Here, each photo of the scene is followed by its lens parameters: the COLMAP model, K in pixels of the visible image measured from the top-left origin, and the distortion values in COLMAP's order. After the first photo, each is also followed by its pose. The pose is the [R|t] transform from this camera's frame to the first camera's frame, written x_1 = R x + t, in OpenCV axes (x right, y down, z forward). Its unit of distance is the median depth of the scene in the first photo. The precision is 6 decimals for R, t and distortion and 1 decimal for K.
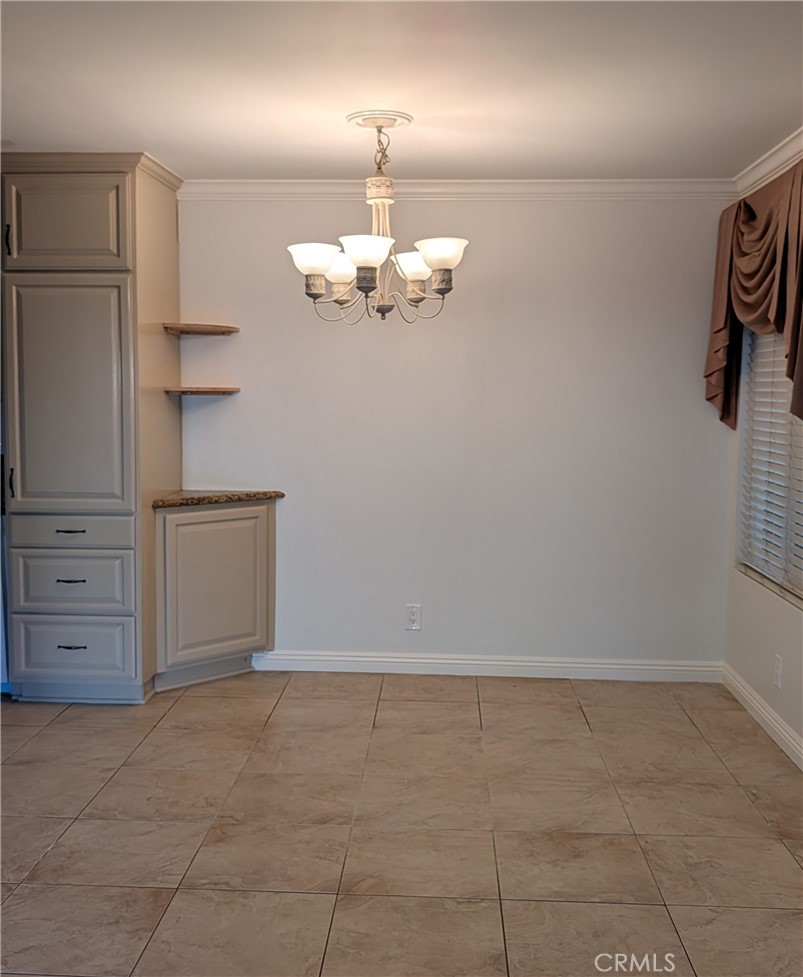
lens RADIAL K [[1051.9, 0, 401.2], [0, 1051.9, 489.2], [0, 0, 1]] dist [0.004365, 0.000000]
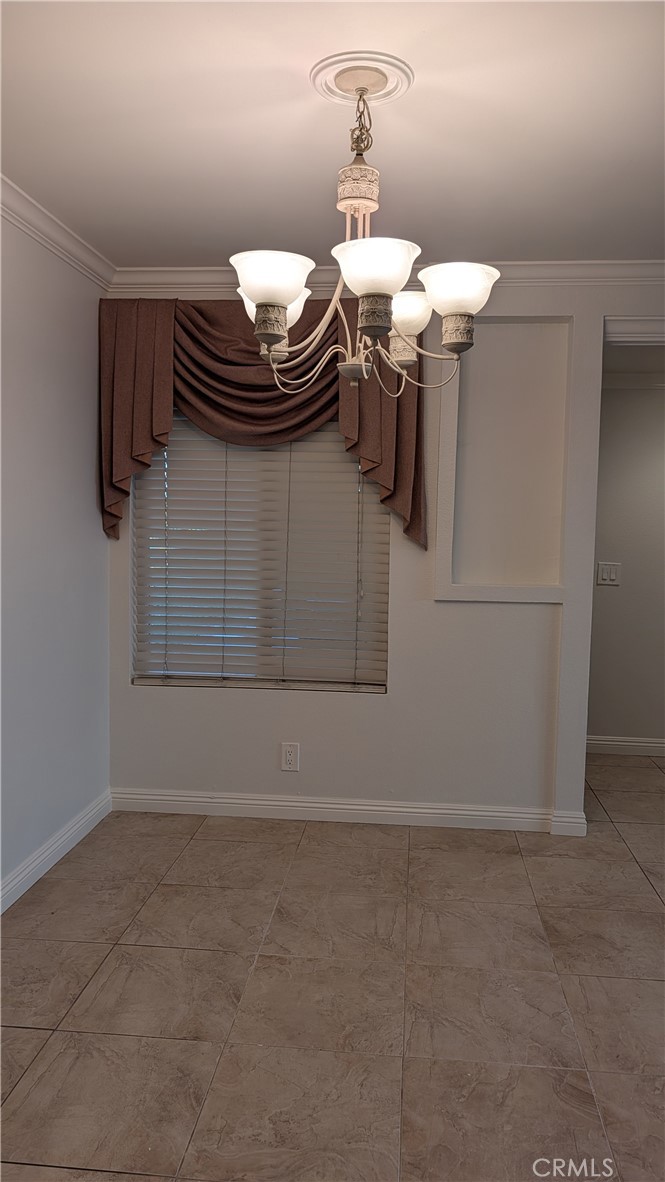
lens RADIAL K [[846.3, 0, 332.2], [0, 846.3, 589.7], [0, 0, 1]] dist [0.009288, 0.001888]
pose [[0.050882, -0.096300, 0.994051, -0.552675], [0.074954, 0.992901, 0.092352, -0.090403], [-0.995888, 0.069809, 0.057739, 0.959792]]
